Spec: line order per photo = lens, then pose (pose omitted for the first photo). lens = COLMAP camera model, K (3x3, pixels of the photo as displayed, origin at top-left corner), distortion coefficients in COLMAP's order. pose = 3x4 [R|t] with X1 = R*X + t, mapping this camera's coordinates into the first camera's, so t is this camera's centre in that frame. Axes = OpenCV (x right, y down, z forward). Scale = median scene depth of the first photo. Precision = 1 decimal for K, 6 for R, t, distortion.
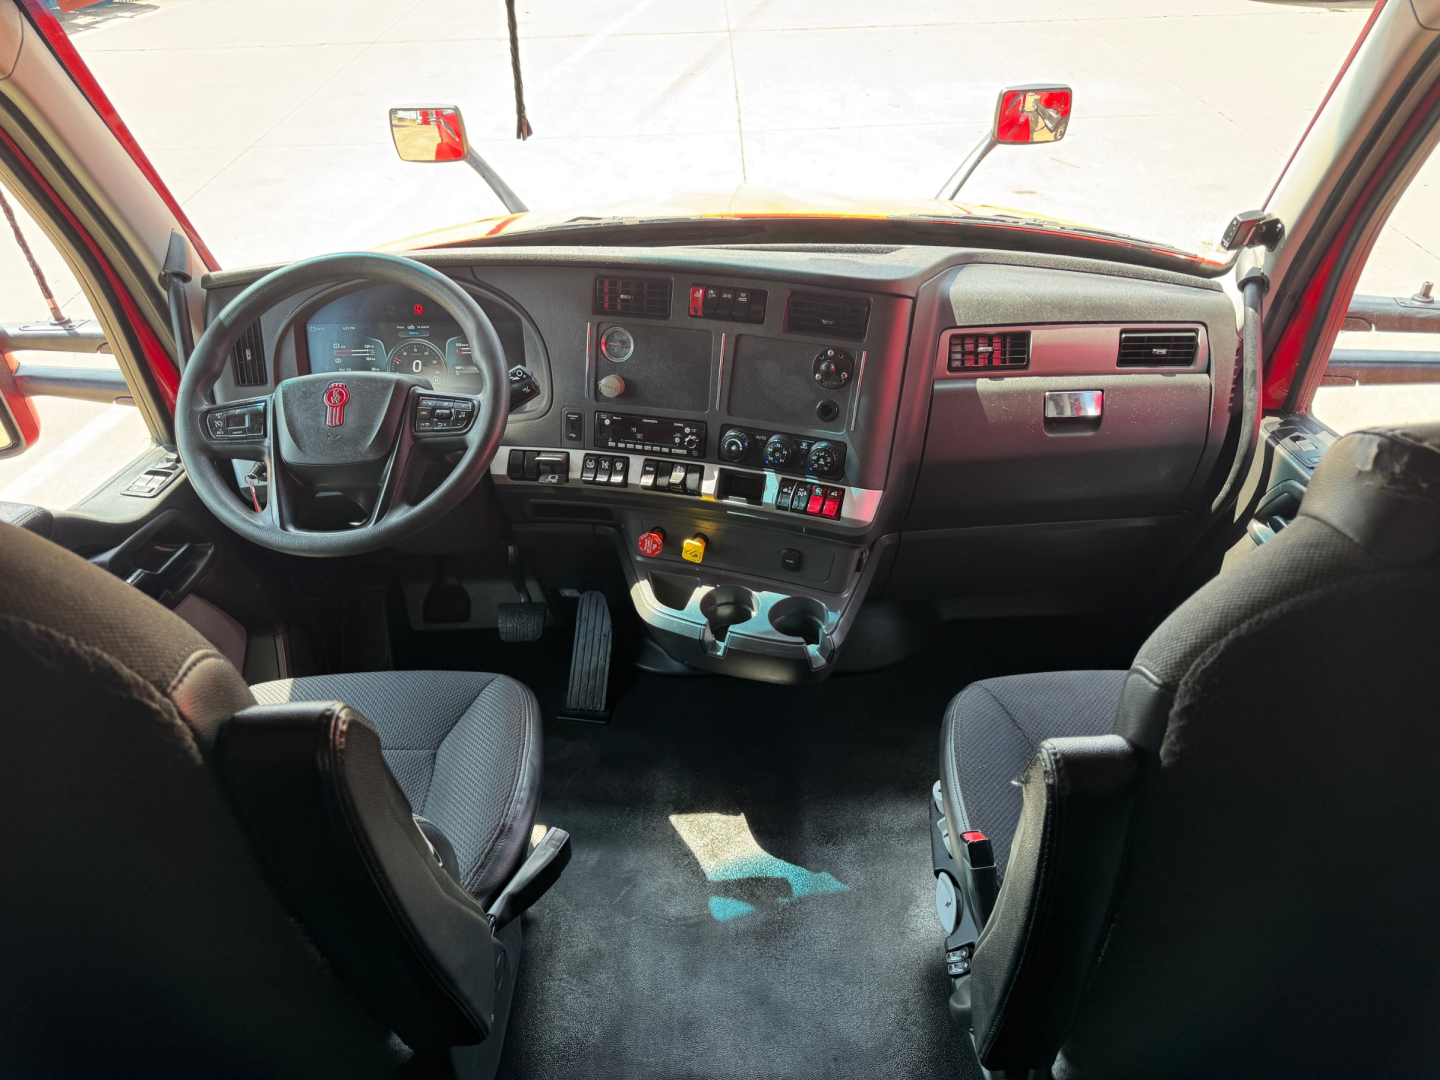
lens RADIAL K [[1013.3, 0, 746.3], [0, 1013.3, 538.6], [0, 0, 1]] dist [0.033648, -0.037486]
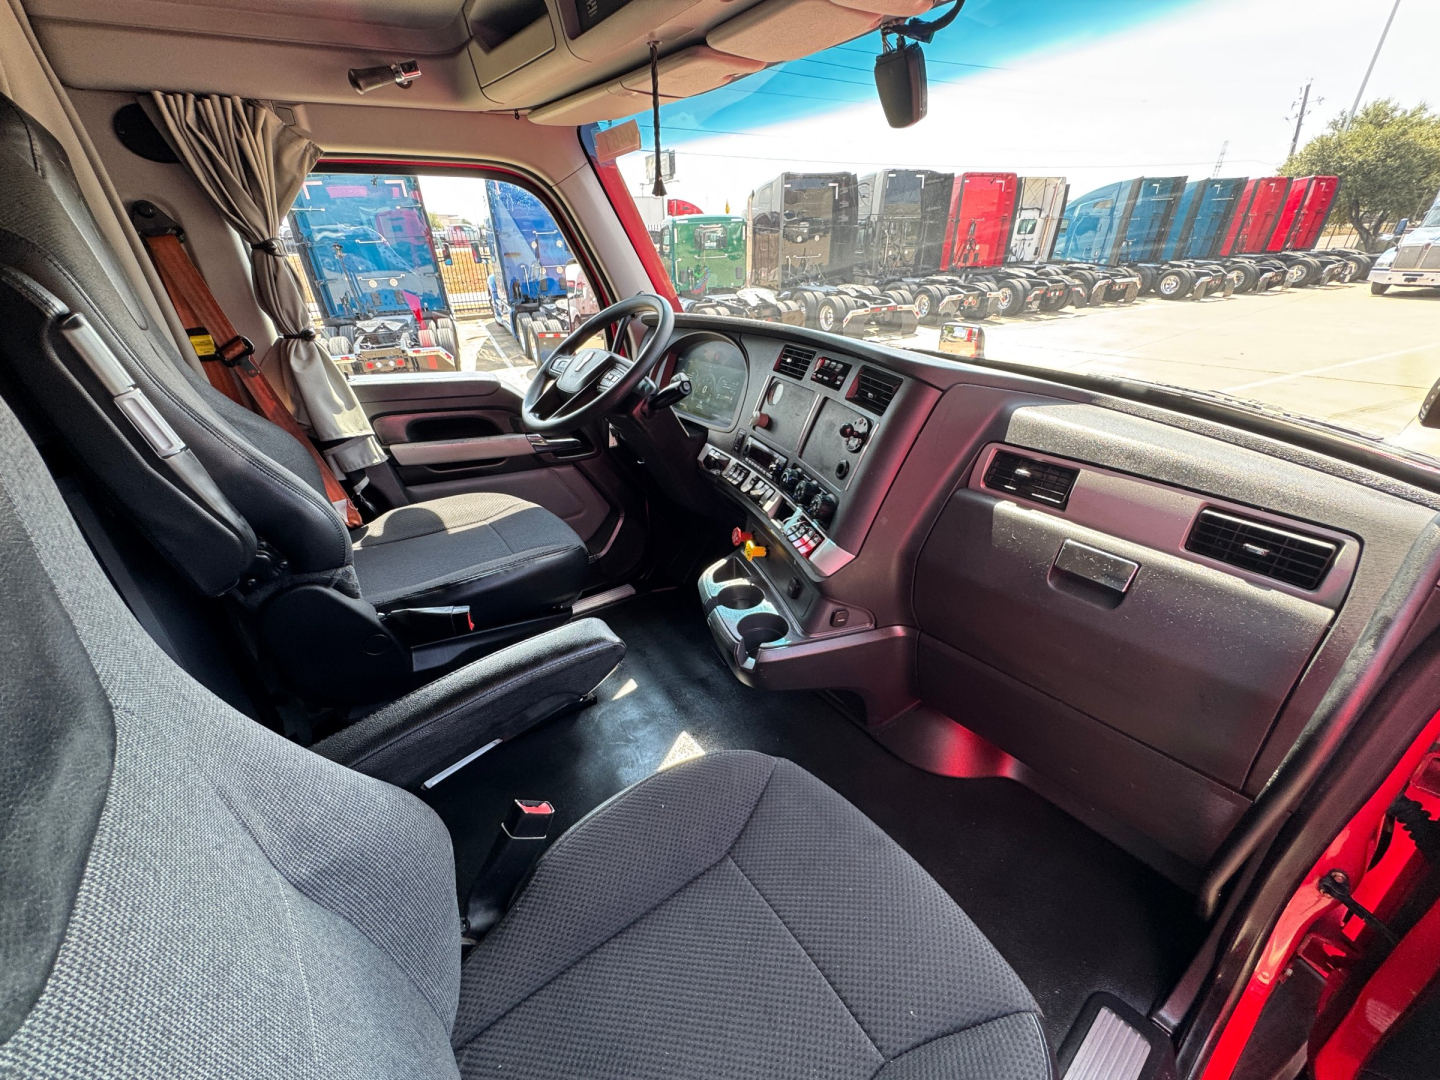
lens RADIAL K [[583.6, 0, 719.5], [0, 583.6, 541.8], [0, 0, 1]] dist [-0.008860, 0.001153]
pose [[0.565824, 0.375238, -0.734193, 0.493763], [-0.474771, 0.876284, 0.081965, -0.041808], [0.674118, 0.302196, 0.673975, 0.467641]]
